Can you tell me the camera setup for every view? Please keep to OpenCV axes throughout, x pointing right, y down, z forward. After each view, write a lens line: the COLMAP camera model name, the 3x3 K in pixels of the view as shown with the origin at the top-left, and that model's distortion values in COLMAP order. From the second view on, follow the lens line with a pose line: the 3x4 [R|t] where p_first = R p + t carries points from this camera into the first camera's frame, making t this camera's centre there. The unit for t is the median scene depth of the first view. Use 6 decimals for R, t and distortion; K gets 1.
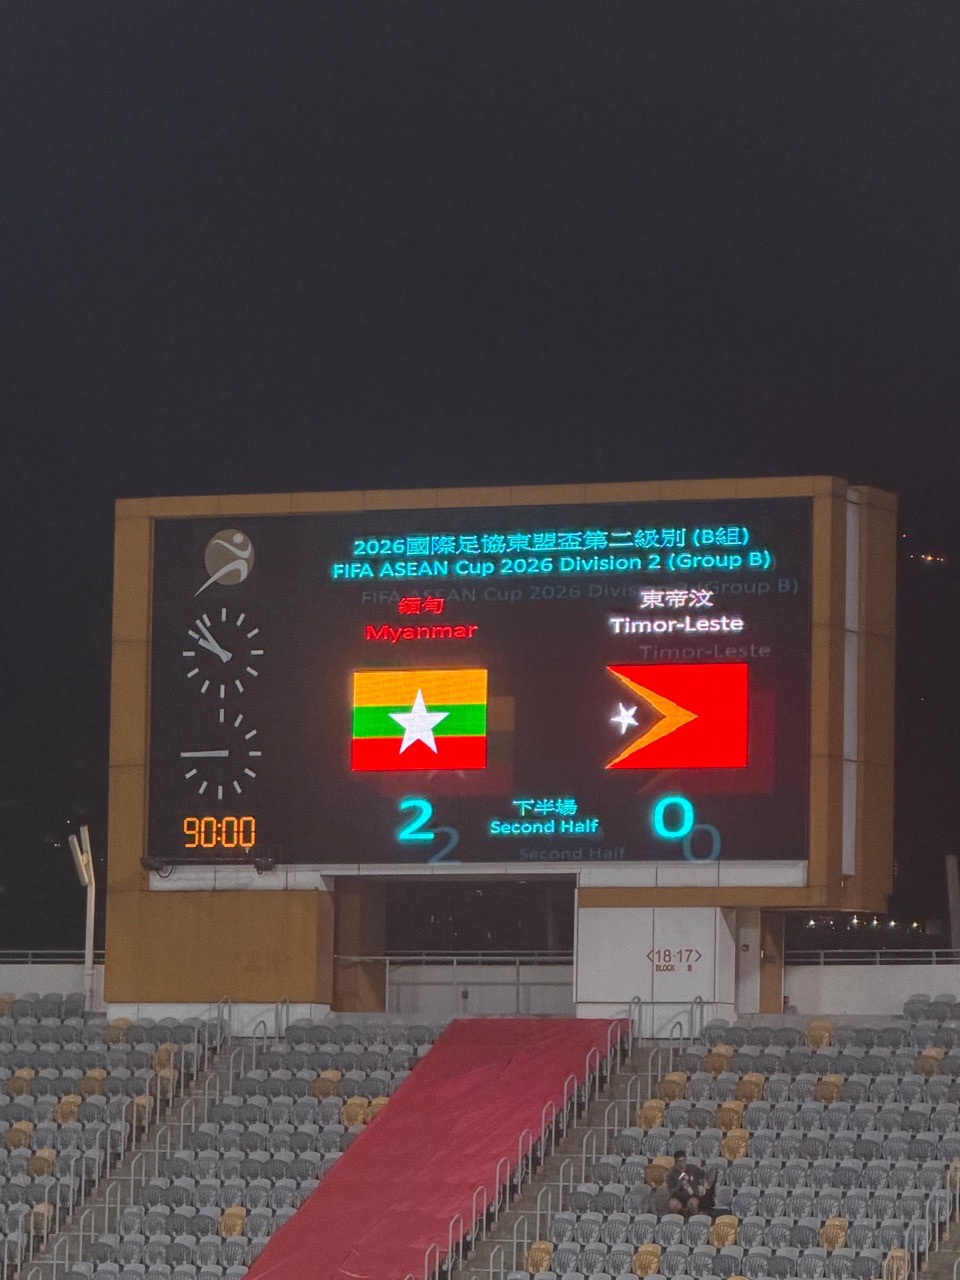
lens RADIAL K [[6564.9, 0, 481.2], [0, 6564.9, 636.6], [0, 0, 1]] dist [0.393845, 0.000000]
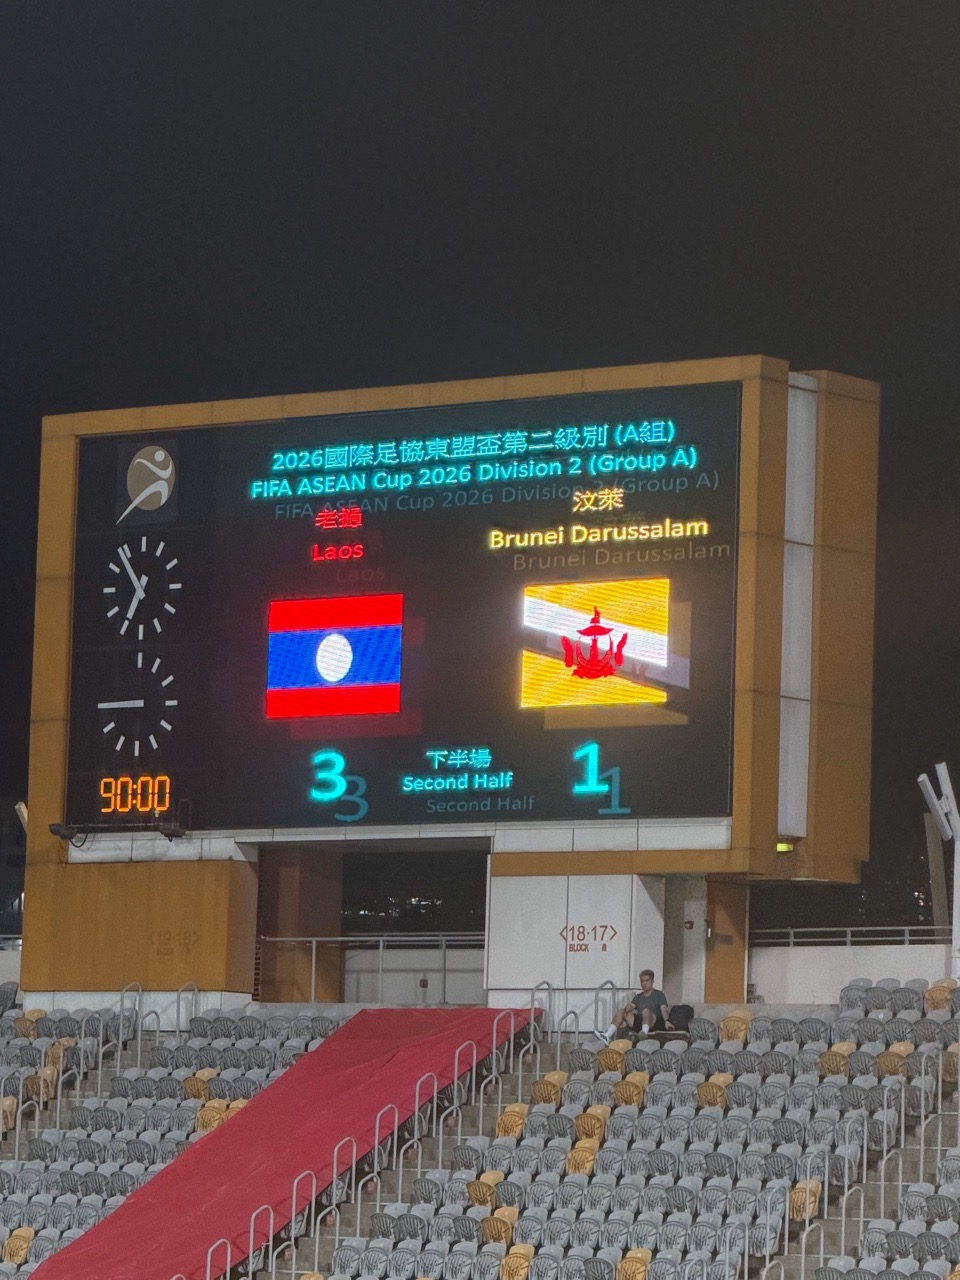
lens RADIAL K [[5558.5, 0, 475.1], [0, 5558.5, 639.4], [0, 0, 1]] dist [0.351375, 0.000000]
pose [[0.980054, -0.009430, -0.198506, 0.153244], [0.005792, 0.999805, -0.018902, 0.023982], [0.198646, 0.017375, 0.979917, 0.295721]]
